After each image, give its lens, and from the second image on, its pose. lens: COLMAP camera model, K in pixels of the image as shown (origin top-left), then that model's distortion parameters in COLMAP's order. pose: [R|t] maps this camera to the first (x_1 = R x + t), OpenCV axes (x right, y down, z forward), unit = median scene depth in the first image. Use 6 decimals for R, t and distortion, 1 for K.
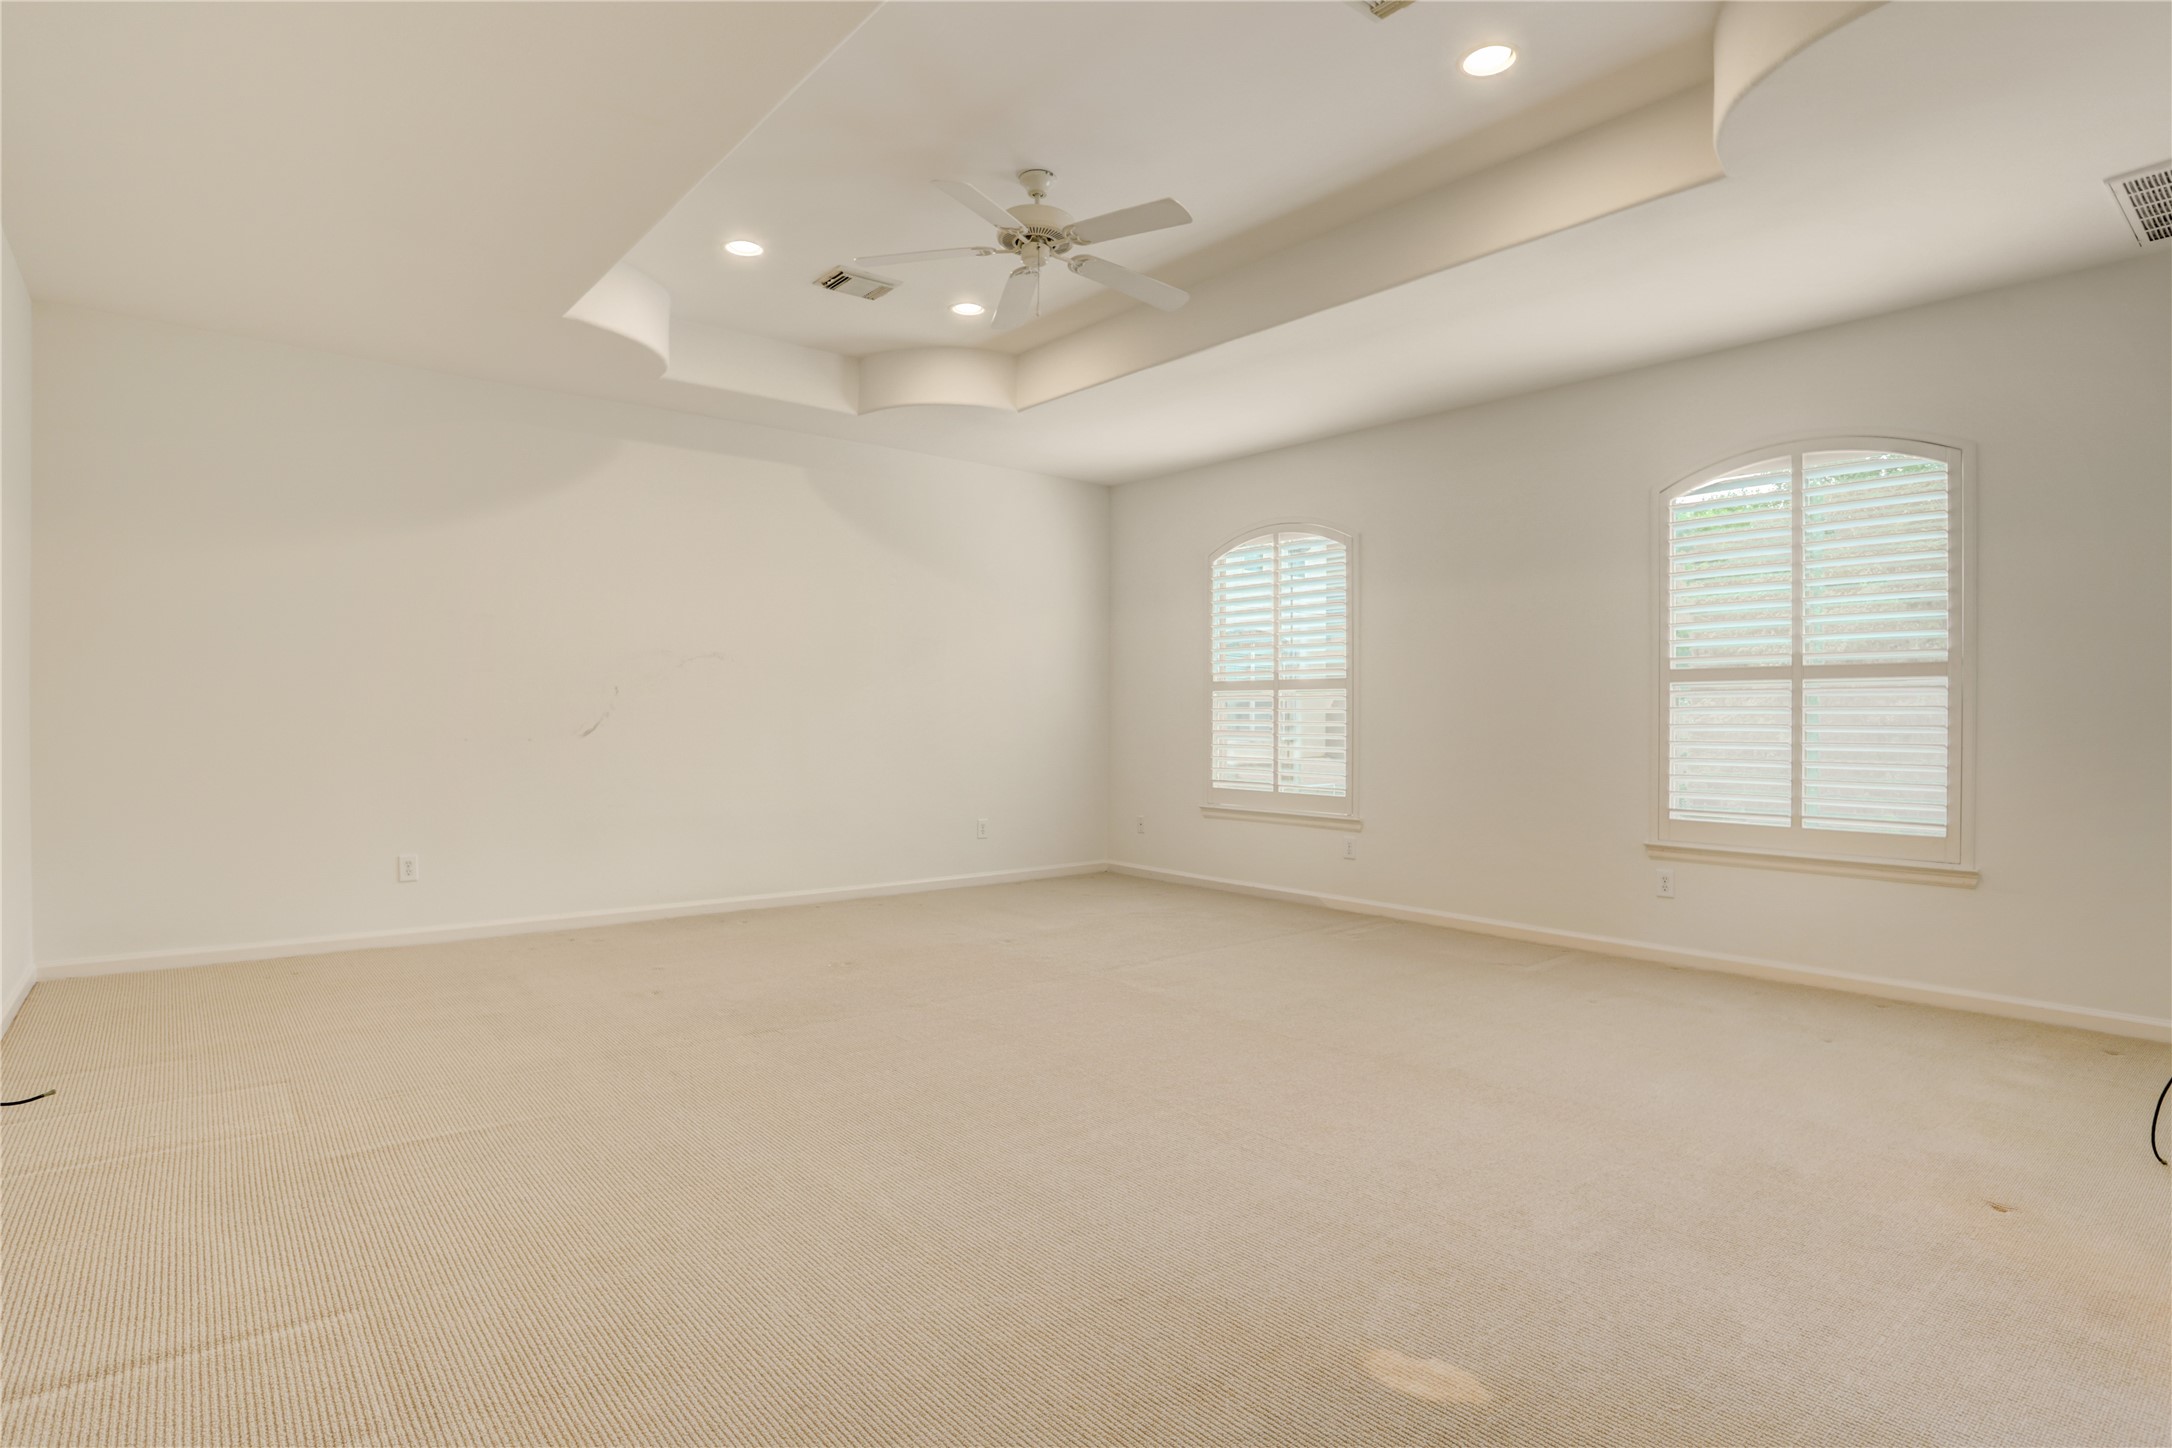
lens RADIAL K [[1091.8, 0, 1079.4], [0, 1091.8, 722.7], [0, 0, 1]] dist [-0.075519, 0.029695]
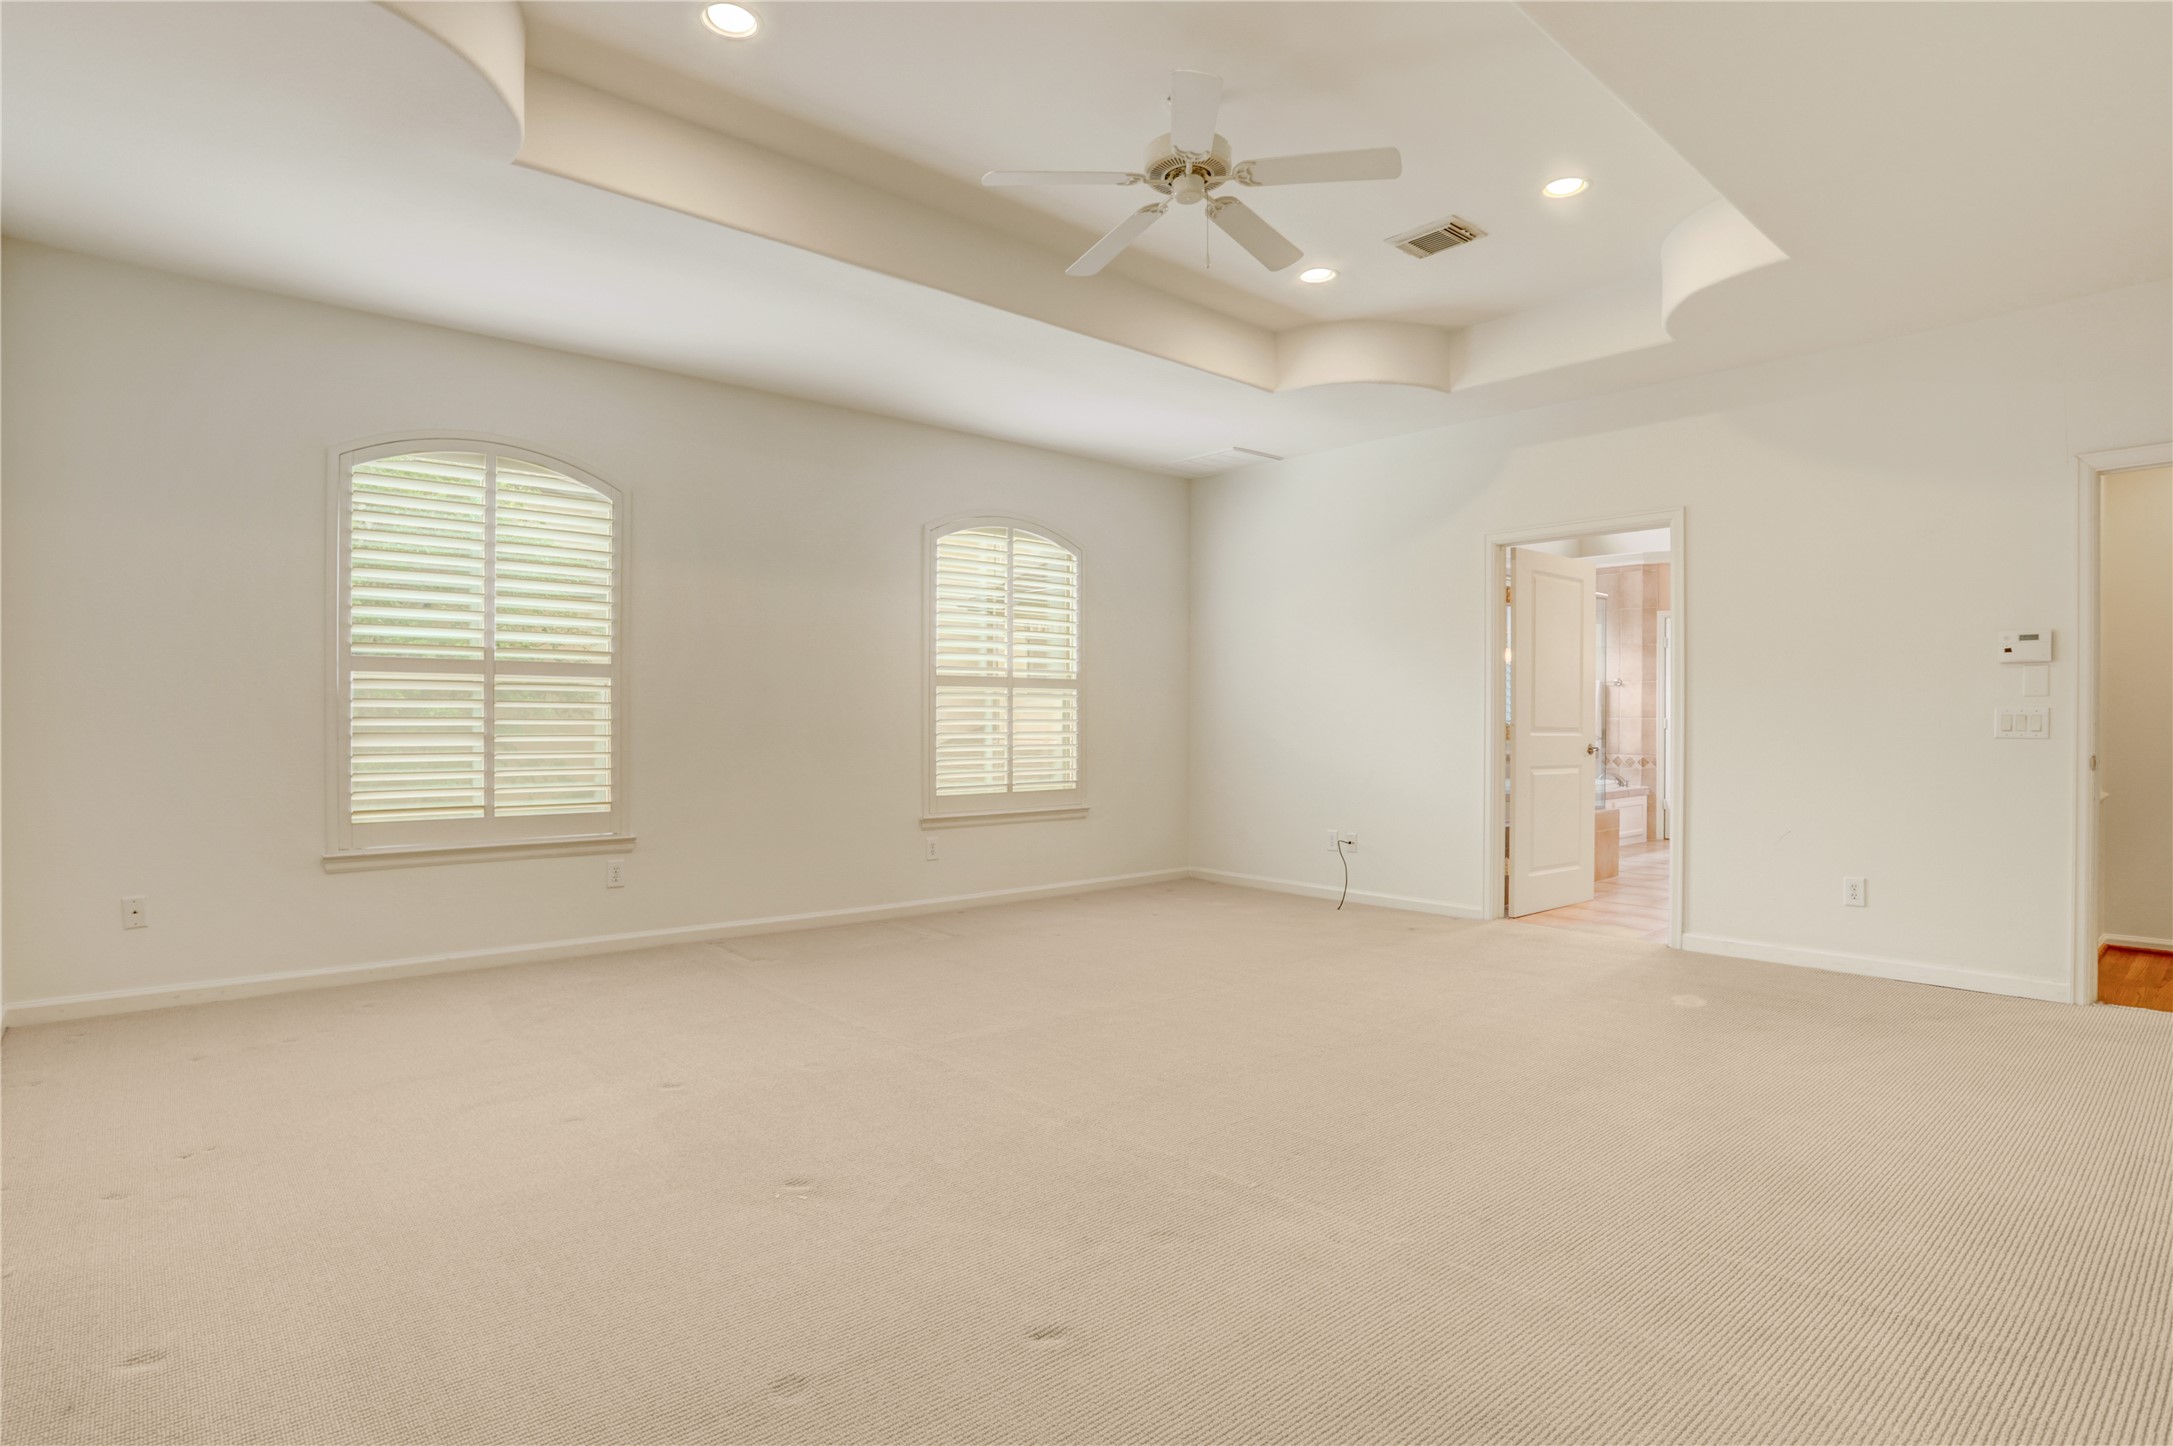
lens RADIAL K [[1092.3, 0, 1079.9], [0, 1092.3, 721.7], [0, 0, 1]] dist [-0.075519, 0.029695]
pose [[-0.013515, -0.007207, 0.999883, -0.716055], [-0.001061, 0.999974, 0.007193, -0.005927], [-0.999908, -0.000963, -0.013522, 0.851859]]
